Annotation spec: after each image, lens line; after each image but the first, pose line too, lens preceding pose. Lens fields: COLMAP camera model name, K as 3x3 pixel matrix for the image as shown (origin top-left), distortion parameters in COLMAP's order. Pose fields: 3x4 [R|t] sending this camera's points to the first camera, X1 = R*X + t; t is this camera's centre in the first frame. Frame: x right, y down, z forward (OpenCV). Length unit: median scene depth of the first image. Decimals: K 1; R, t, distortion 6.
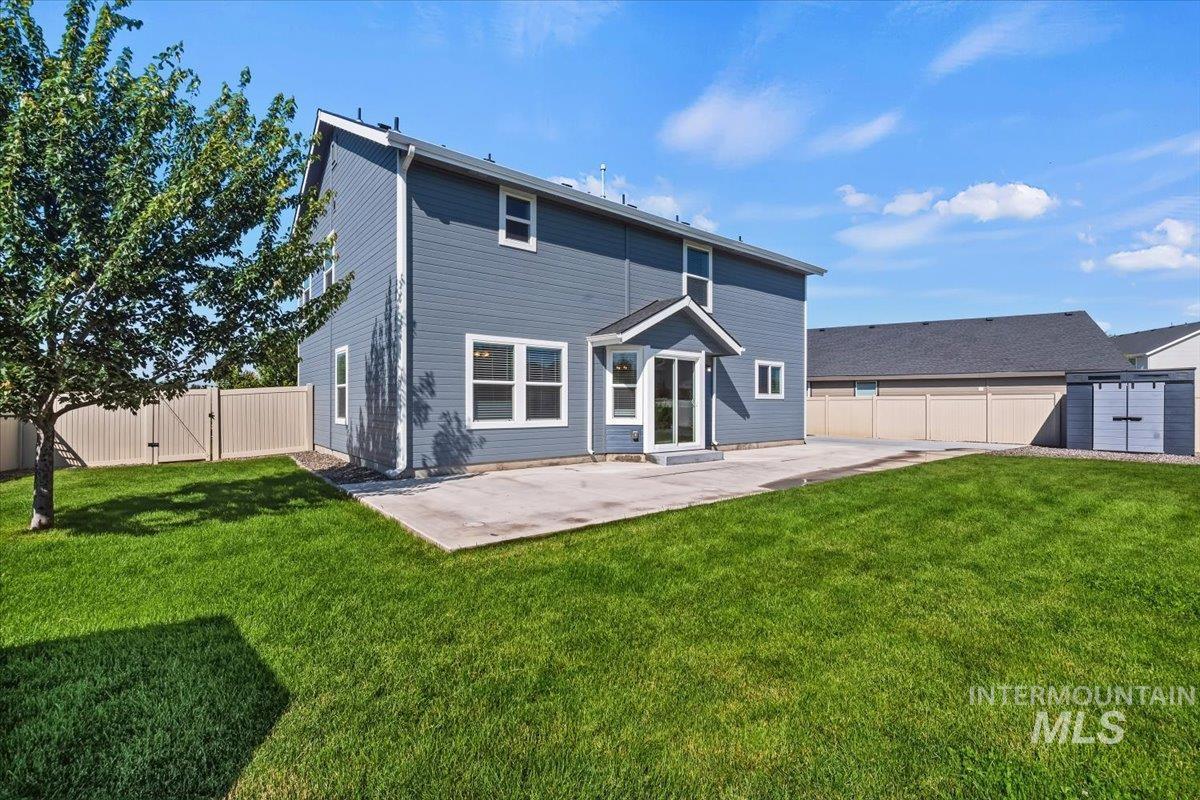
lens RADIAL K [[526.4, 0, 620.3], [0, 526.4, 405.6], [0, 0, 1]] dist [-0.001122, -0.000010]
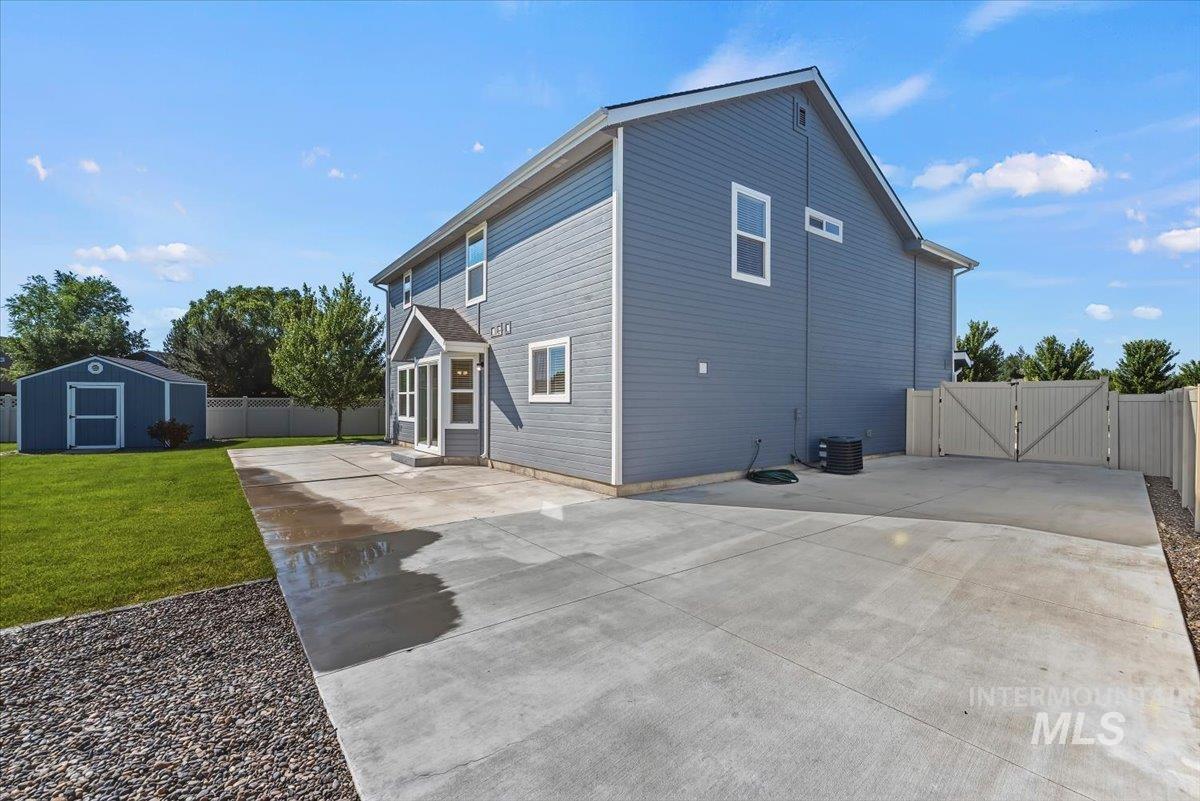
lens RADIAL K [[536.6, 0, 606.6], [0, 536.6, 405.6], [0, 0, 1]] dist [-0.001111, -0.000141]
pose [[-0.059706, 0.010371, -0.998162, 1.226426], [-0.004789, 0.999932, 0.010676, -0.021997], [0.998205, 0.005417, -0.059653, 1.507236]]
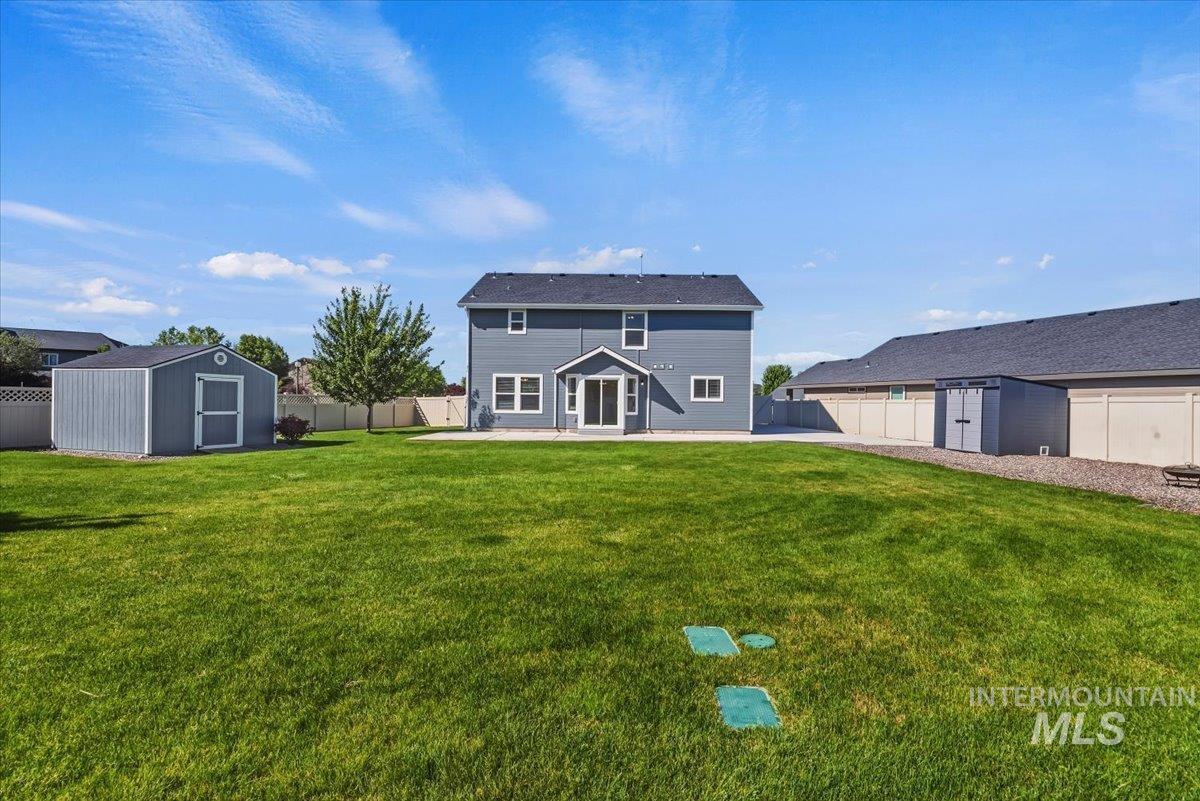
lens RADIAL K [[536.6, 0, 606.6], [0, 536.6, 405.6], [0, 0, 1]] dist [-0.001111, -0.000141]
pose [[0.759100, 0.010654, -0.650887, 1.433039], [-0.012448, 0.999921, 0.001849, -0.000239], [0.650855, 0.006699, 0.759173, -0.446360]]
